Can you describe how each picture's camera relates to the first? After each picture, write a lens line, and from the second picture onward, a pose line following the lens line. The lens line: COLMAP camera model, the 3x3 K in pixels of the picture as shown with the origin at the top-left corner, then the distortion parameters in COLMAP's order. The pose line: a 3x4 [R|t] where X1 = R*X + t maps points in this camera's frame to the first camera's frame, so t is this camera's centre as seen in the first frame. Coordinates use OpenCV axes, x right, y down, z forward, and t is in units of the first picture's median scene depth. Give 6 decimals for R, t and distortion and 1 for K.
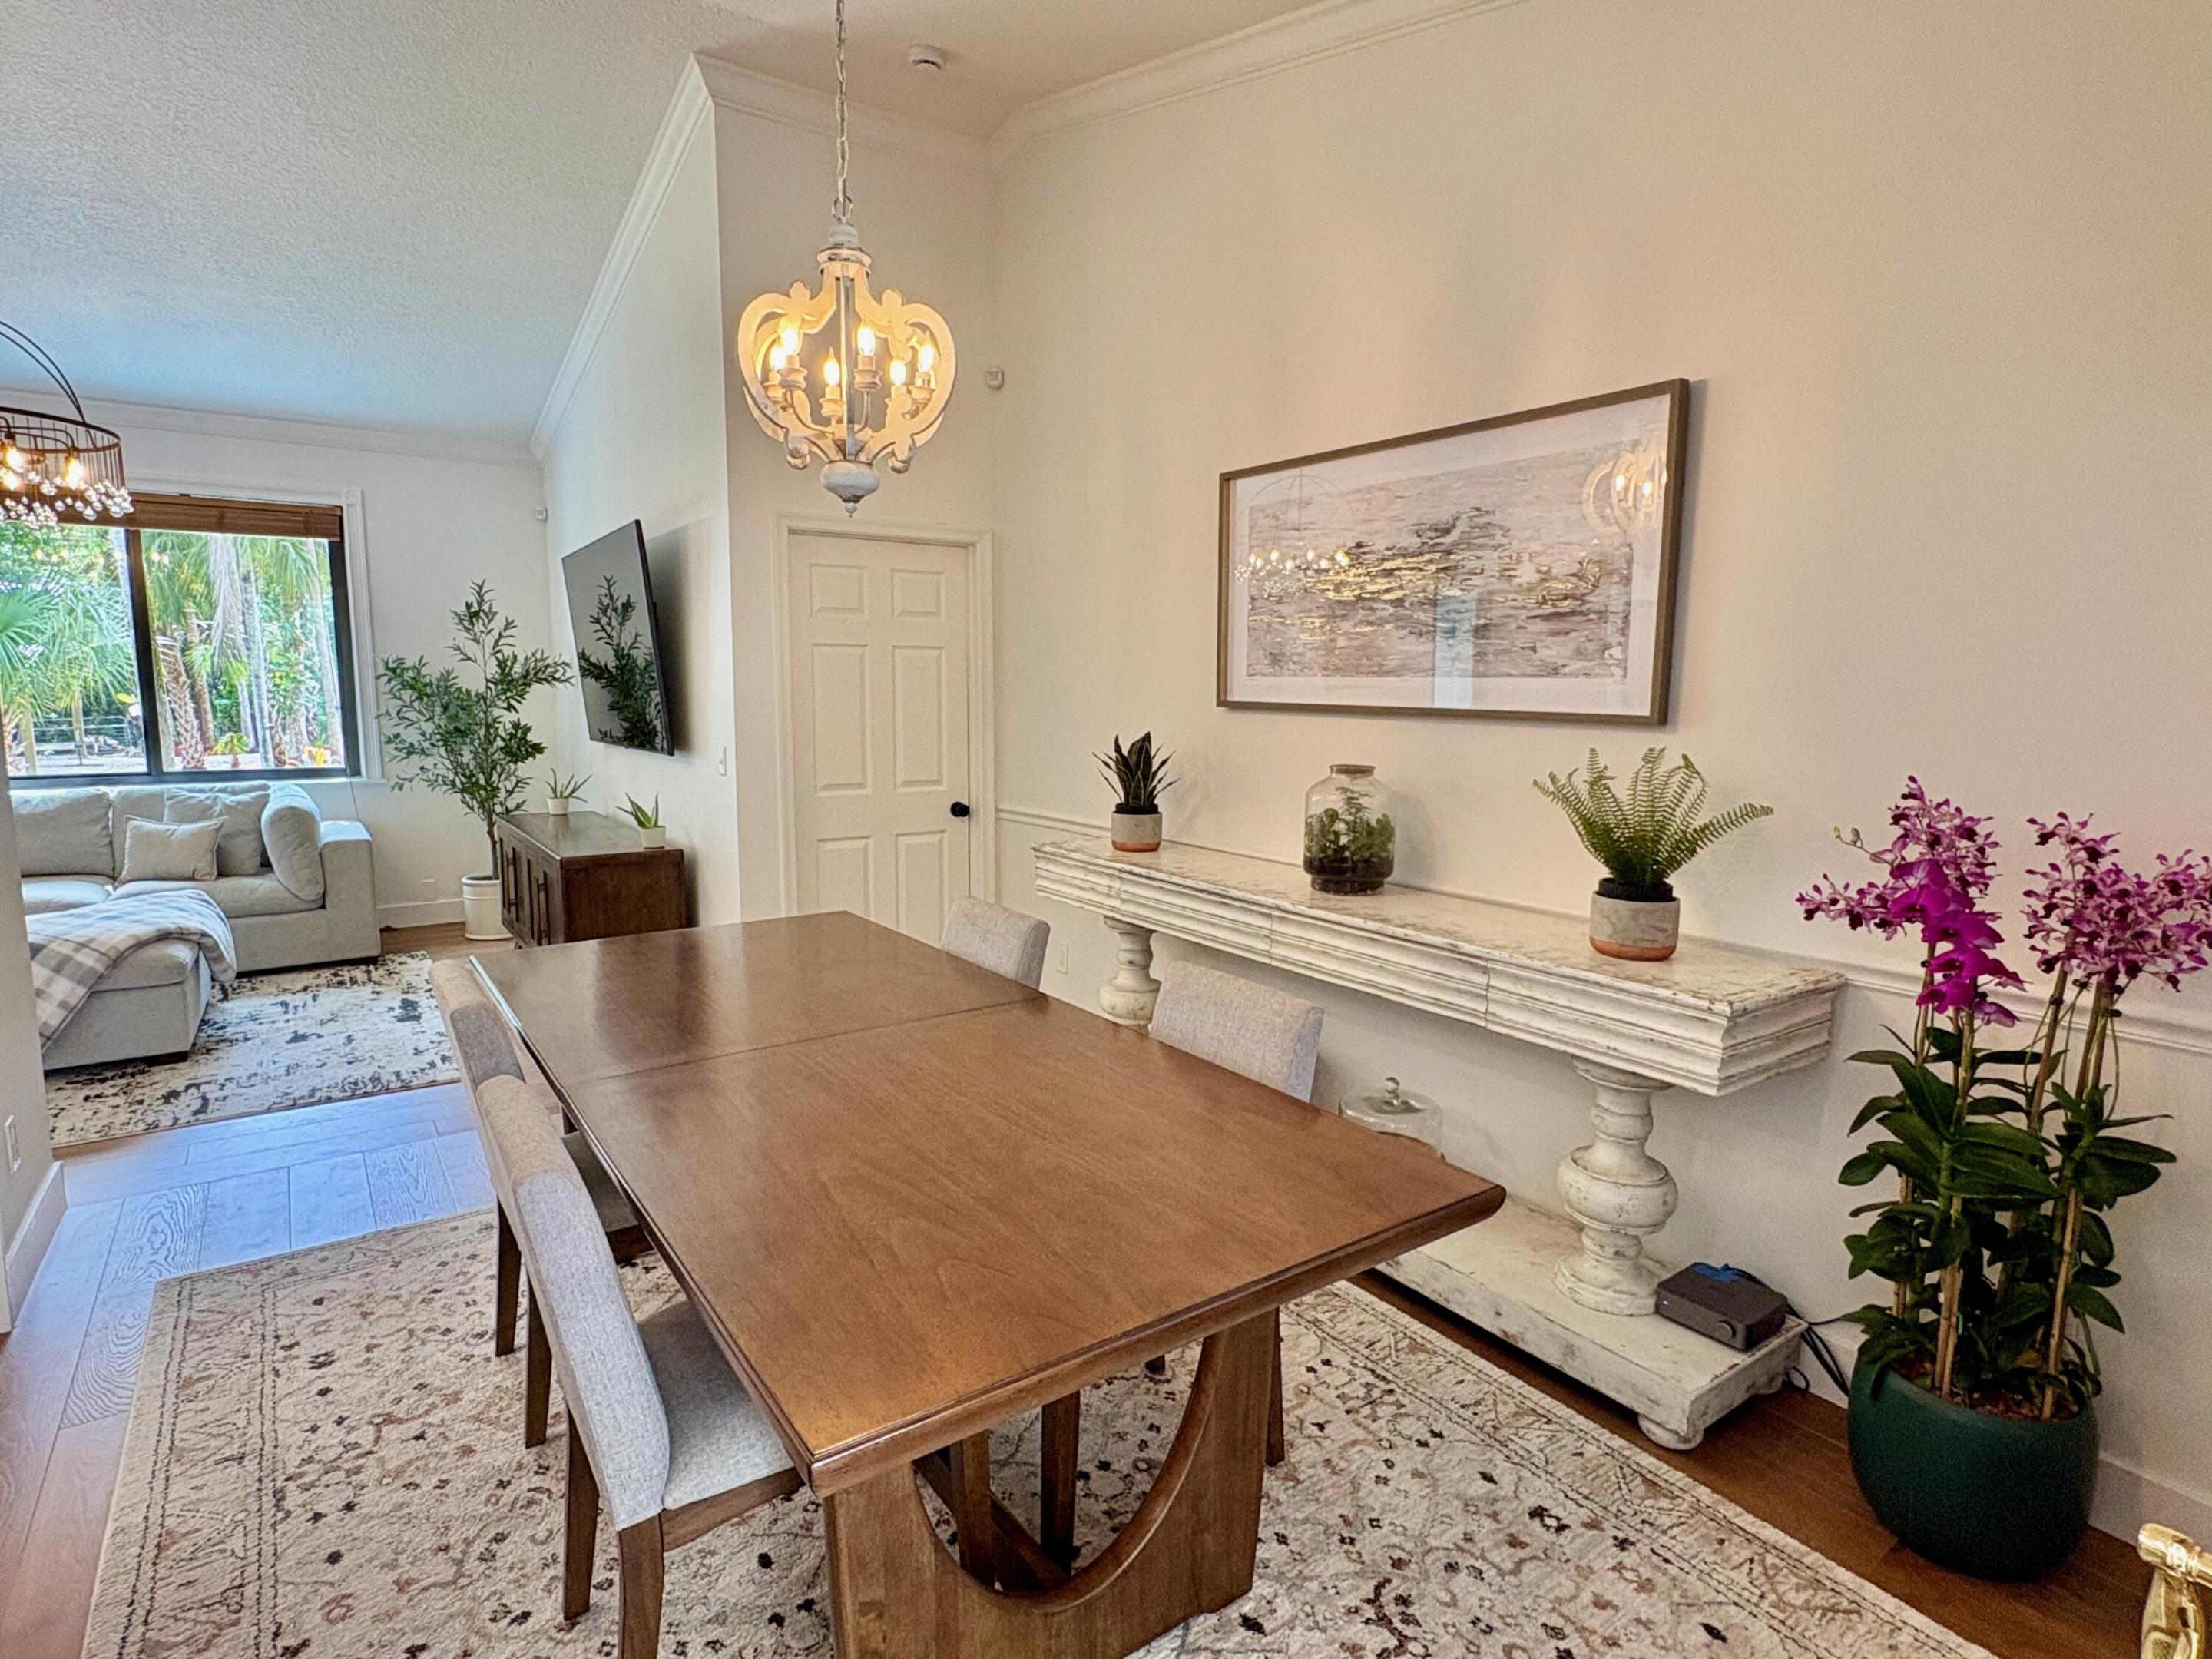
lens RADIAL K [[1152.0, 0, 1102.4], [0, 1152.0, 835.0], [0, 0, 1]] dist [-0.002270, 0.000225]
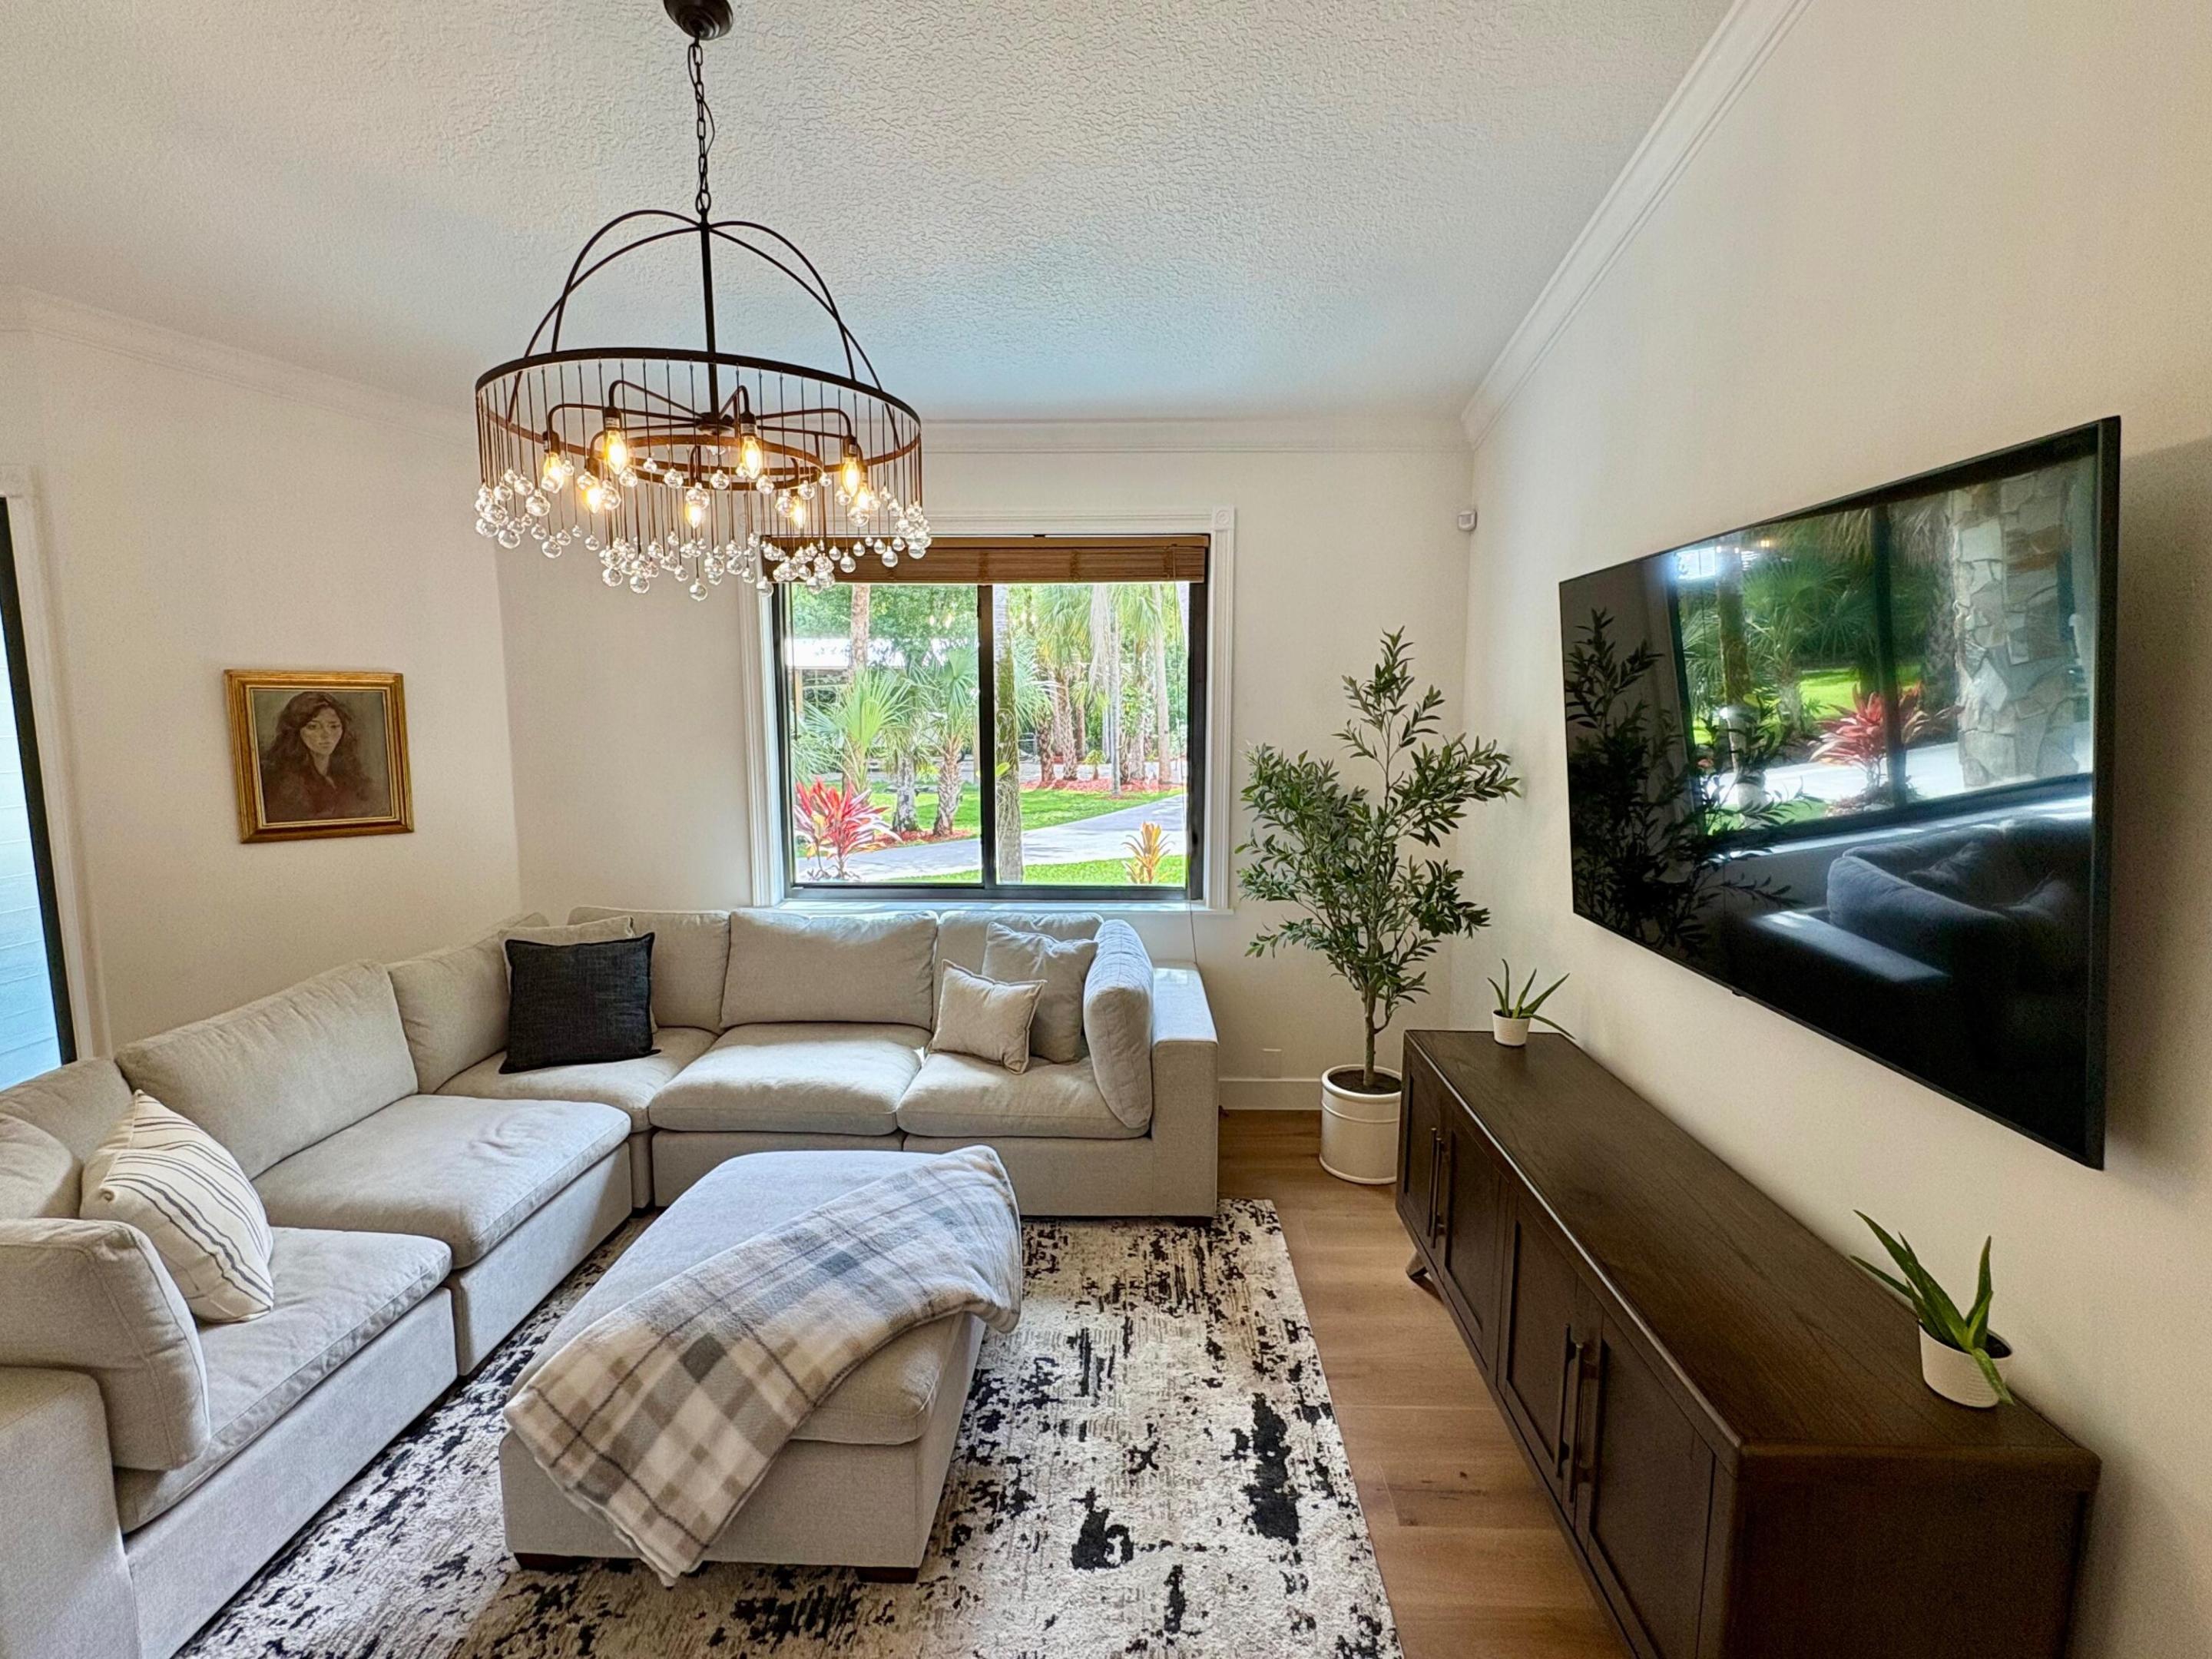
lens RADIAL K [[1029.9, 0, 1103.8], [0, 1029.9, 827.0], [0, 0, 1]] dist [-0.002963, -0.000059]
pose [[0.801102, 0.067638, -0.594694, -0.343179], [-0.072152, 0.997262, 0.016231, -0.117045], [0.594163, 0.029905, 0.803788, 0.483004]]
